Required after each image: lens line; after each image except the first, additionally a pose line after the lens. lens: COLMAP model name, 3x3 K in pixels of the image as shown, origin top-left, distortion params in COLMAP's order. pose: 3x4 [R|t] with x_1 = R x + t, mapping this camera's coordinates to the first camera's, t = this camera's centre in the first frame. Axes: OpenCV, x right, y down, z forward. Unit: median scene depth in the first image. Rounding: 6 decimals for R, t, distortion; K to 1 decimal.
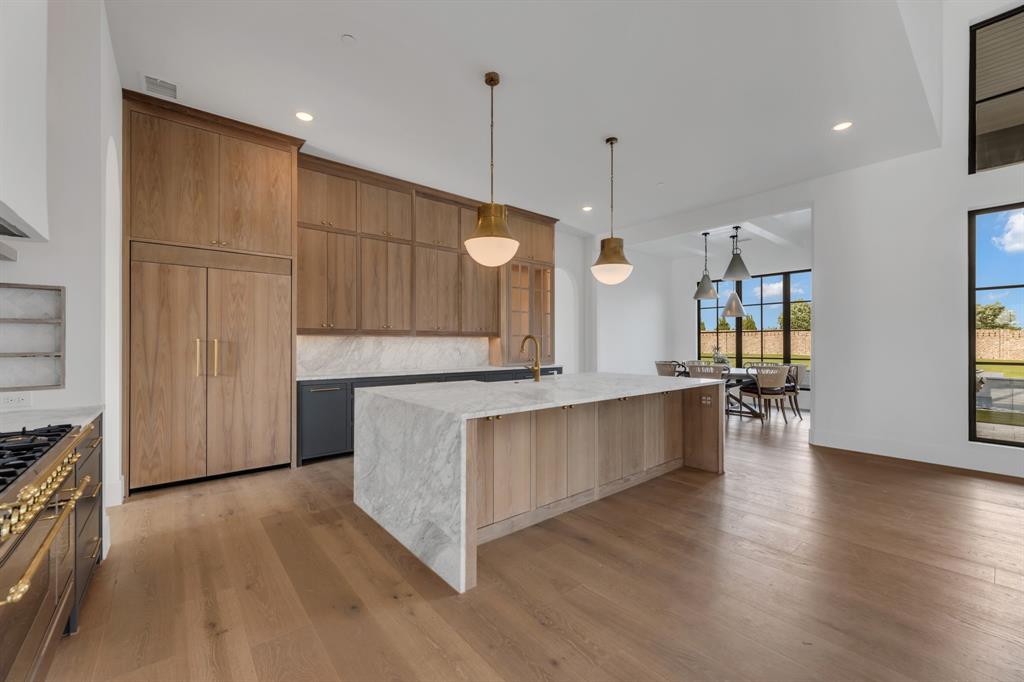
lens RADIAL K [[405.0, 0, 510.6], [0, 405.0, 346.3], [0, 0, 1]] dist [-0.004307, 0.000228]
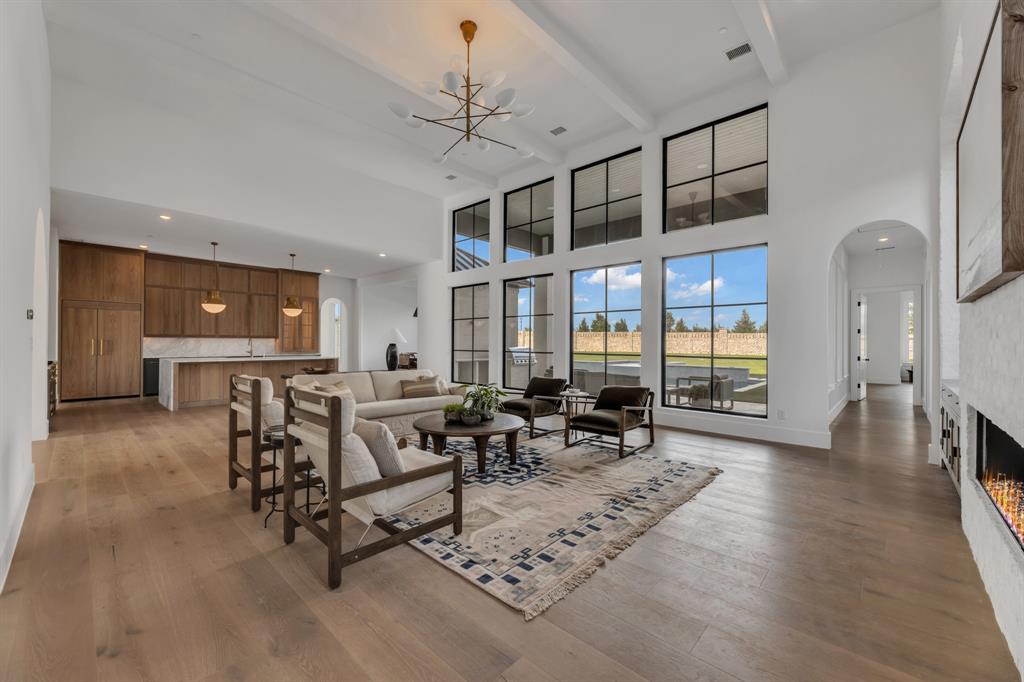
lens RADIAL K [[405.0, 0, 515.0], [0, 405.0, 344.3], [0, 0, 1]] dist [-0.004307, 0.000228]
pose [[0.991788, 0.002833, 0.127858, 0.962522], [-0.002252, 0.999986, -0.004692, 0.012246], [-0.127869, 0.004366, 0.991781, -1.159923]]
